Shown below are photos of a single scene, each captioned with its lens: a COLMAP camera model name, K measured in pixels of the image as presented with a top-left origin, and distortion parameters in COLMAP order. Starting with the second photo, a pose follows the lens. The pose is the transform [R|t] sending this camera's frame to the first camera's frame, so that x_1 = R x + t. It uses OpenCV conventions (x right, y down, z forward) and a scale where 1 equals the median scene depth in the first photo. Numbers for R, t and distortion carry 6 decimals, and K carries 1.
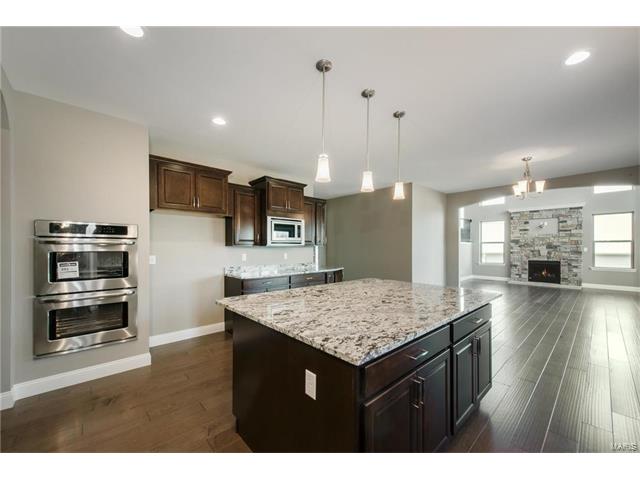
lens RADIAL K [[252.7, 0, 325.9], [0, 252.7, 250.4], [0, 0, 1]] dist [0.010643, -0.001849]
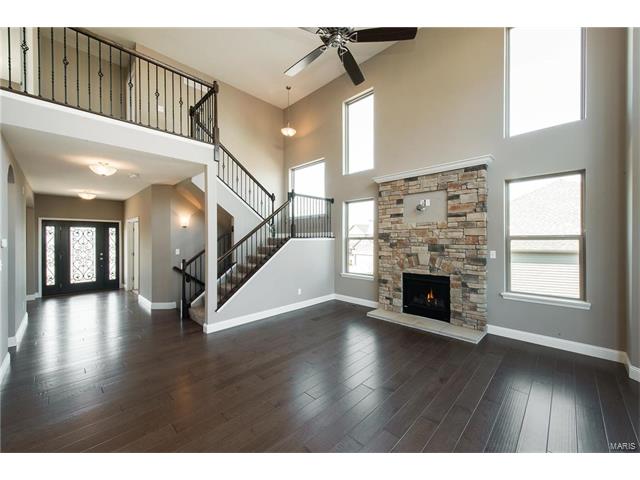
lens RADIAL K [[252.7, 0, 323.8], [0, 252.7, 243.3], [0, 0, 1]] dist [0.010643, -0.001849]
pose [[0.997537, 0.001790, 0.070123, 0.642285], [-0.001500, 0.999990, -0.004181, -0.021034], [-0.070130, 0.004065, 0.997530, 0.525519]]
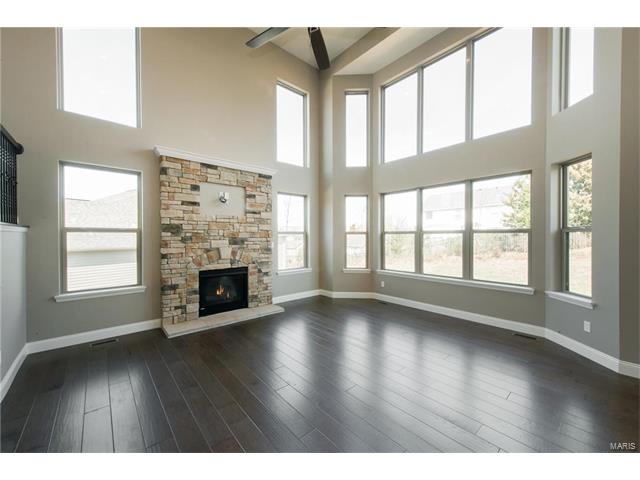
lens RADIAL K [[252.7, 0, 319.7], [0, 252.7, 236.4], [0, 0, 1]] dist [0.010643, -0.001849]
pose [[0.003463, -0.003367, 0.999988, 0.370085], [0.009733, 0.999947, 0.003333, -0.024112], [-0.999947, 0.009721, 0.003496, 0.842654]]
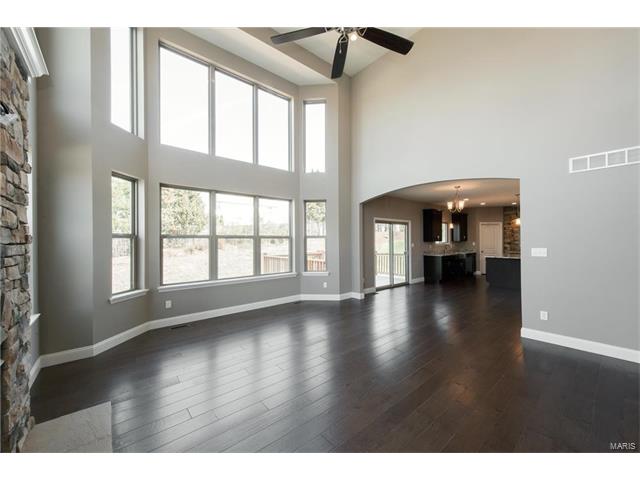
lens RADIAL K [[252.7, 0, 325.9], [0, 252.7, 238.6], [0, 0, 1]] dist [0.010643, -0.001849]
pose [[-0.999536, 0.007763, 0.029438, 0.695424], [0.007902, 0.999958, 0.004618, -0.026197], [-0.029401, 0.004848, -0.999556, 1.168753]]
